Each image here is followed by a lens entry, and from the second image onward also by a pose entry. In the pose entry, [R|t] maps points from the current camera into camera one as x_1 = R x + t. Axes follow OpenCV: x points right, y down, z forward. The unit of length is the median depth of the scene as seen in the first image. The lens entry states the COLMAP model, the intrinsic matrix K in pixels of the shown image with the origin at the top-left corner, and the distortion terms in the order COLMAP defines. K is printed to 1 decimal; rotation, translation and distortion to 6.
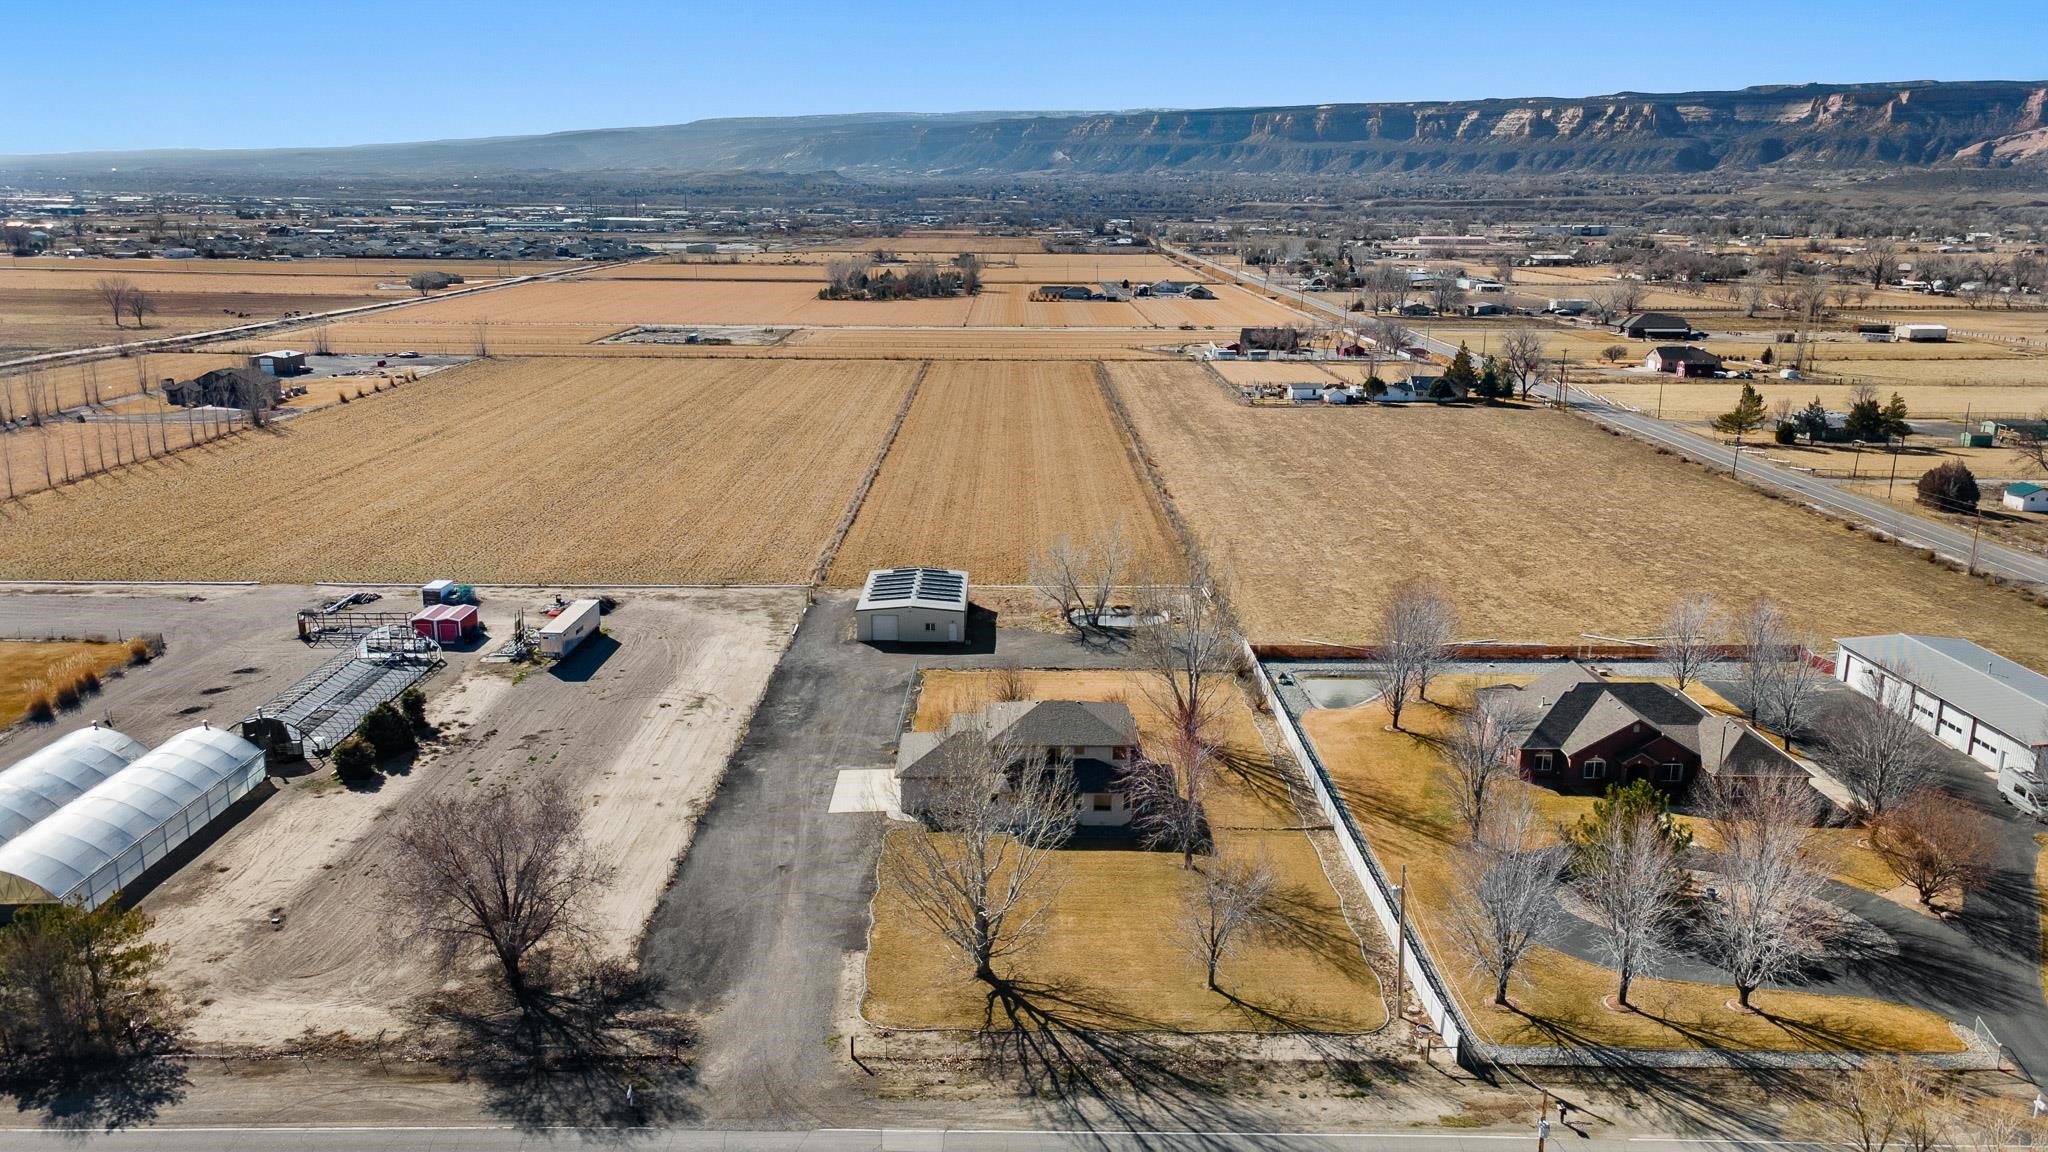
lens RADIAL K [[1502.1, 0, 1024.0], [0, 1502.1, 576.0], [0, 0, 1]] dist [0.010422, 0.061138]
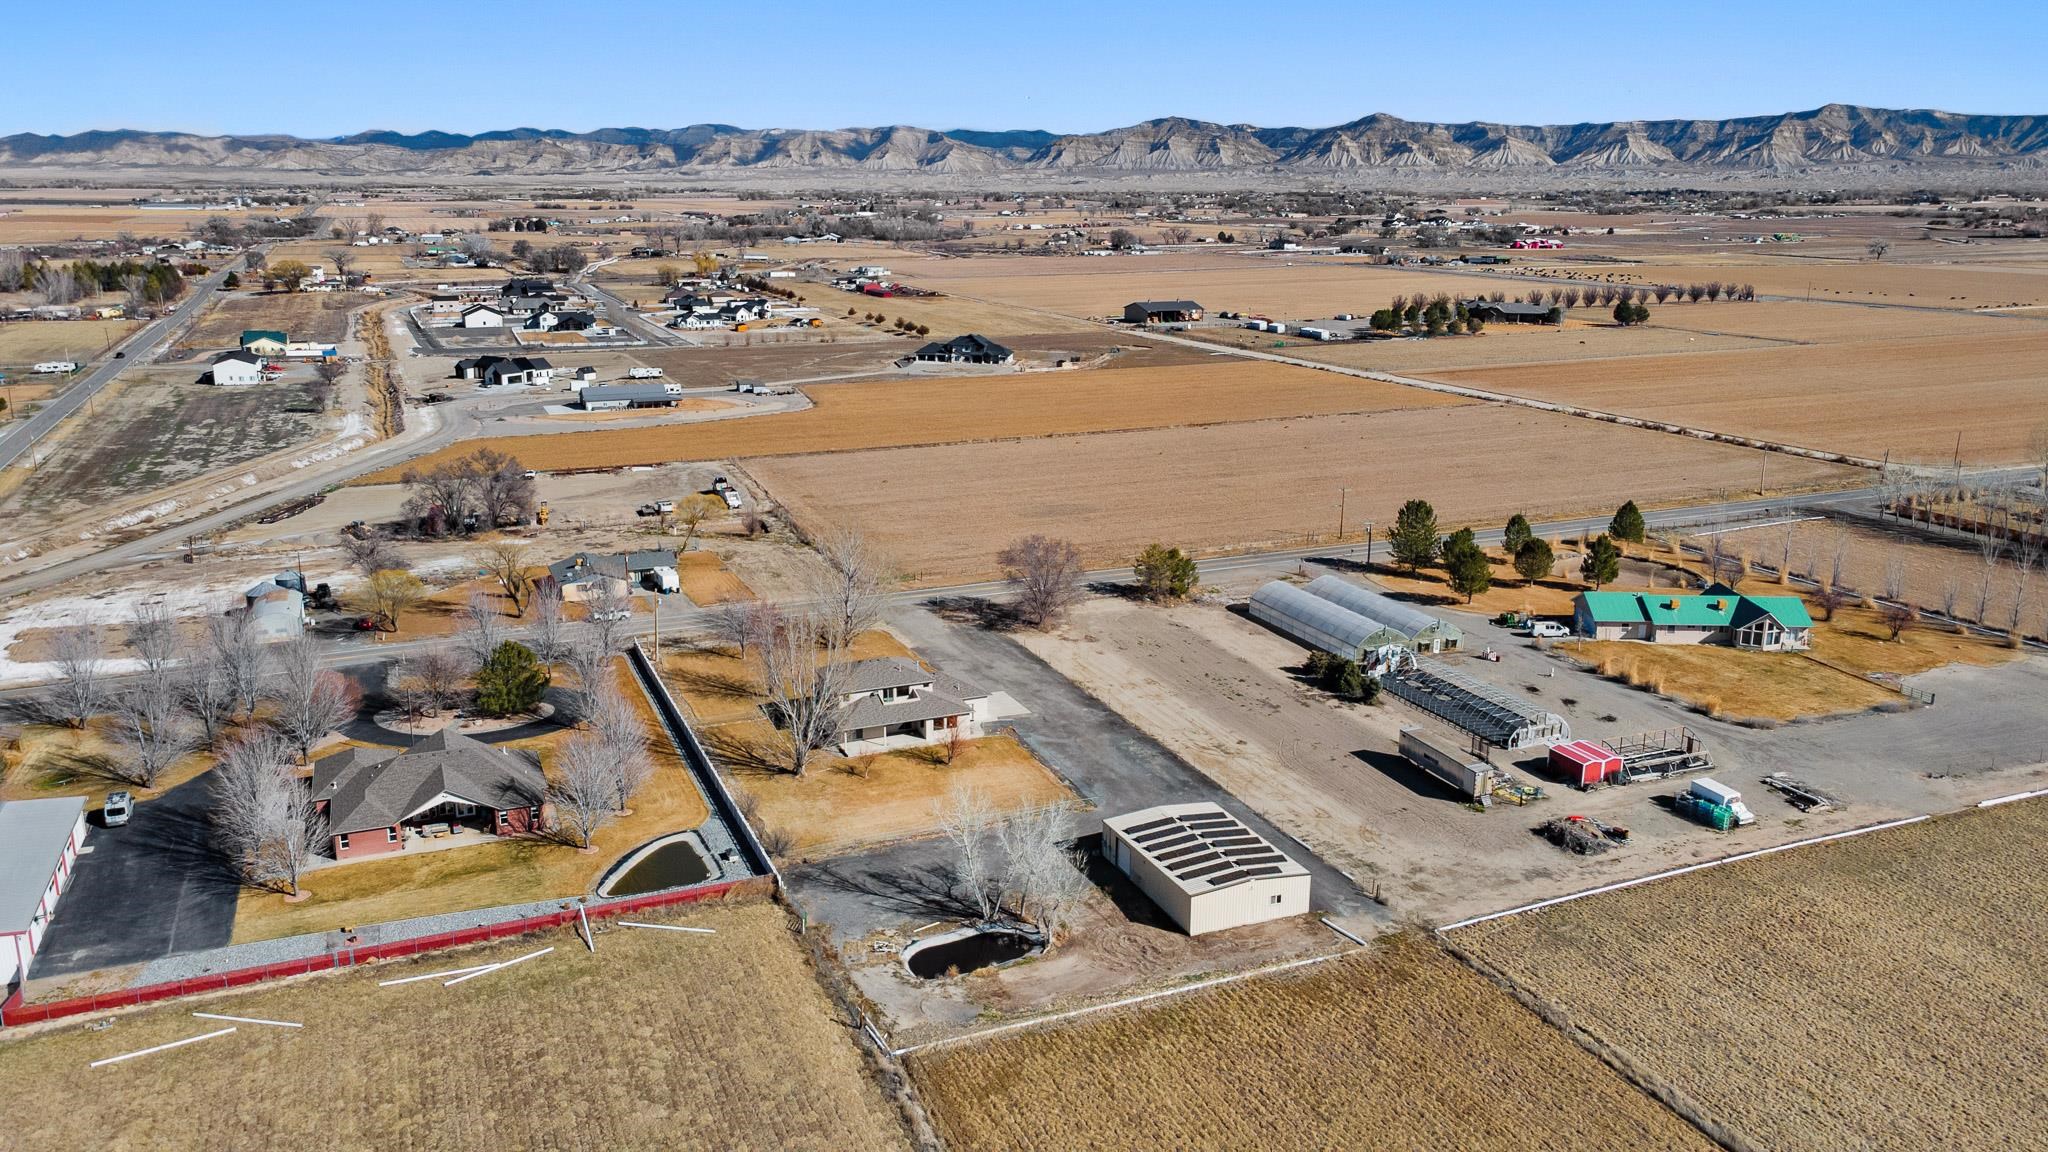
lens RADIAL K [[1455.3, 0, 1024.0], [0, 1455.3, 576.0], [0, 0, 1]] dist [0.001777, -0.000958]
pose [[-0.920996, 0.091644, -0.378640, 0.143069], [-0.105789, 0.876582, 0.469481, -0.228518], [0.374934, 0.472446, -0.797633, 0.738560]]
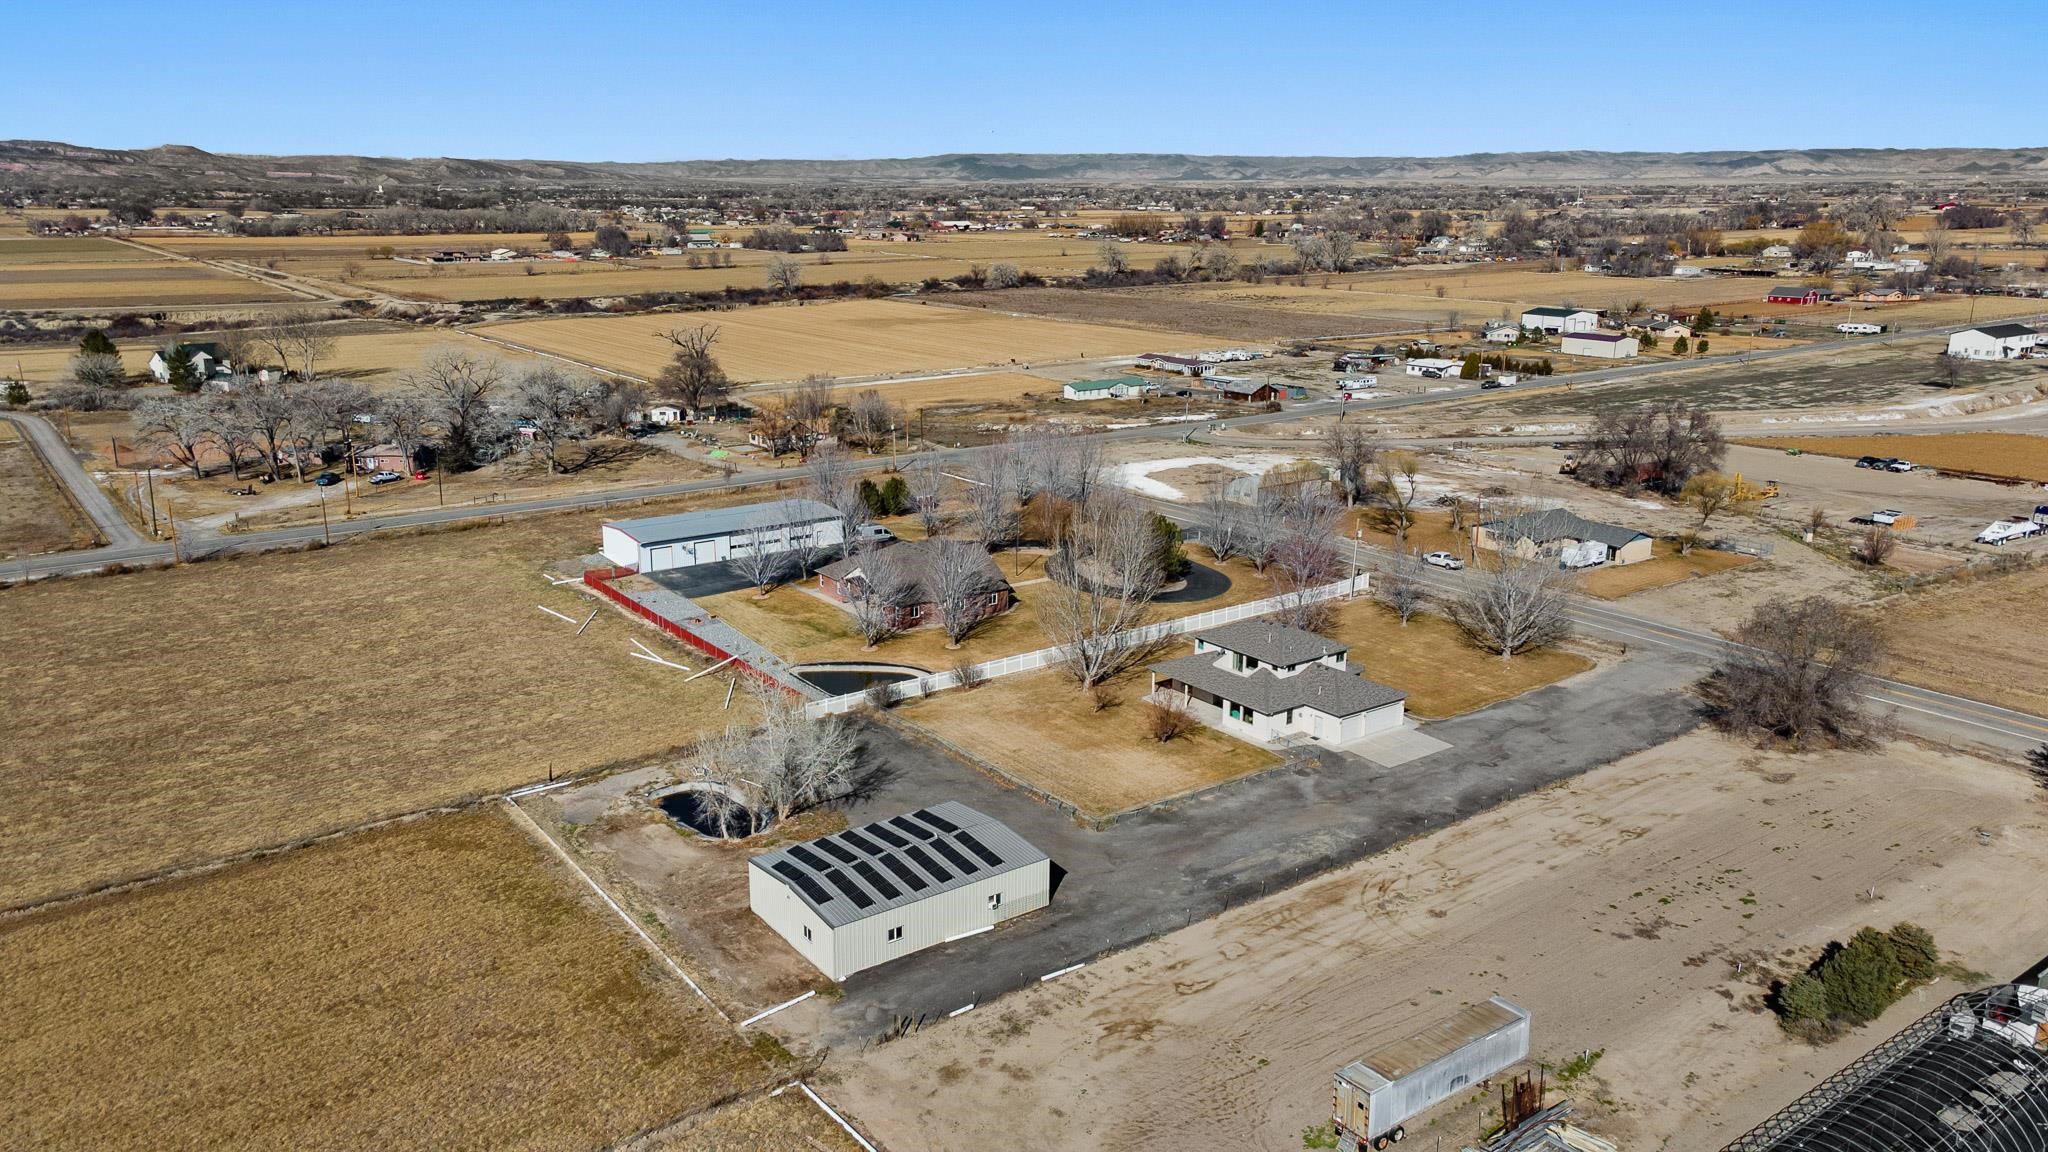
lens RADIAL K [[1502.1, 0, 1024.0], [0, 1502.1, 576.0], [0, 0, 1]] dist [0.010422, 0.061138]
pose [[-0.592154, -0.212625, 0.777267, -0.264196], [0.197078, 0.897057, 0.395537, -0.155231], [-0.781353, 0.387401, -0.489292, 0.591289]]
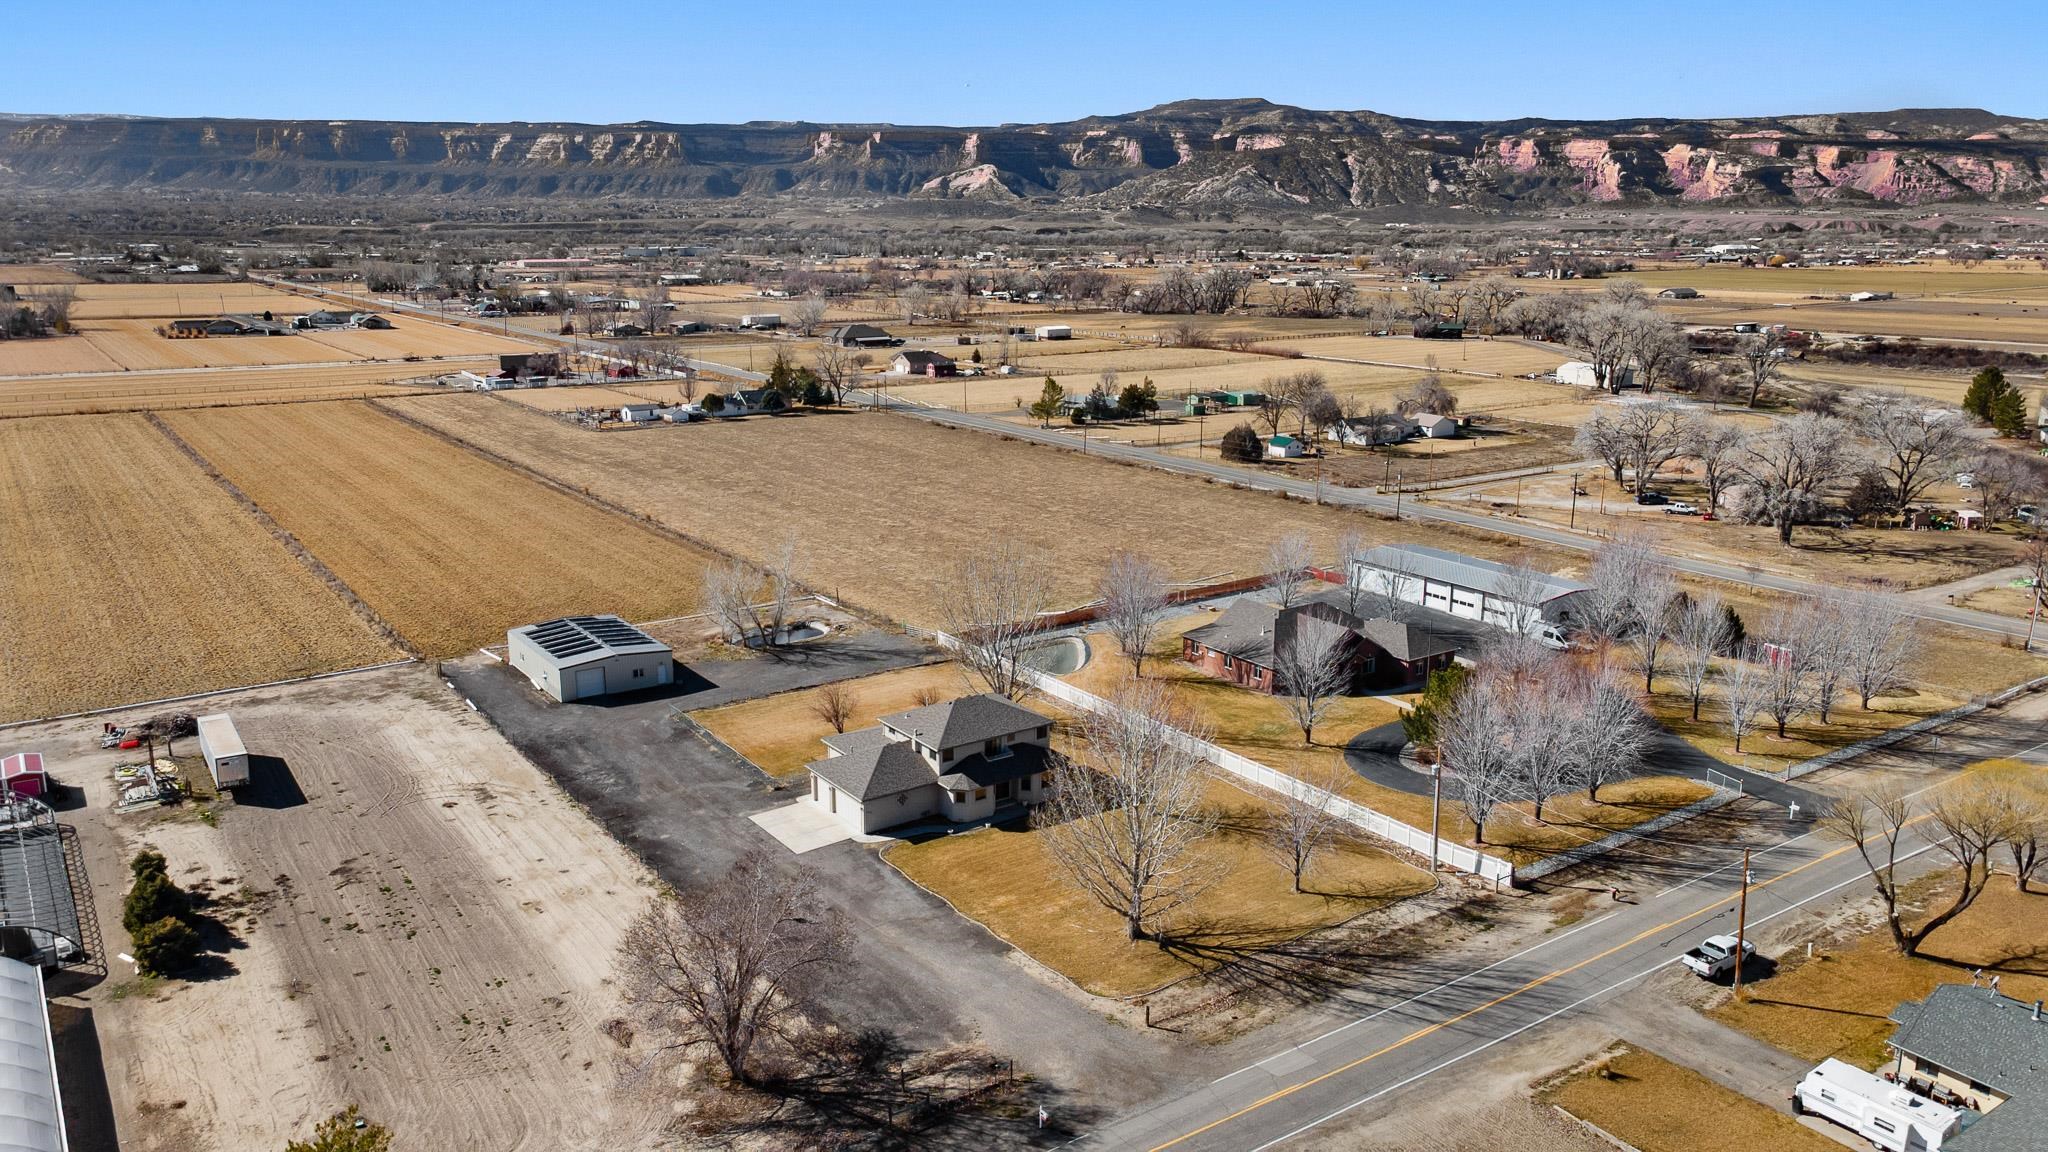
lens RADIAL K [[1502.1, 0, 1024.0], [0, 1502.1, 576.0], [0, 0, 1]] dist [0.010422, 0.061138]
pose [[0.820126, -0.137427, 0.555434, -0.177168], [0.145460, 0.988912, 0.029901, -0.008988], [-0.553385, 0.056271, 0.831023, 0.036756]]
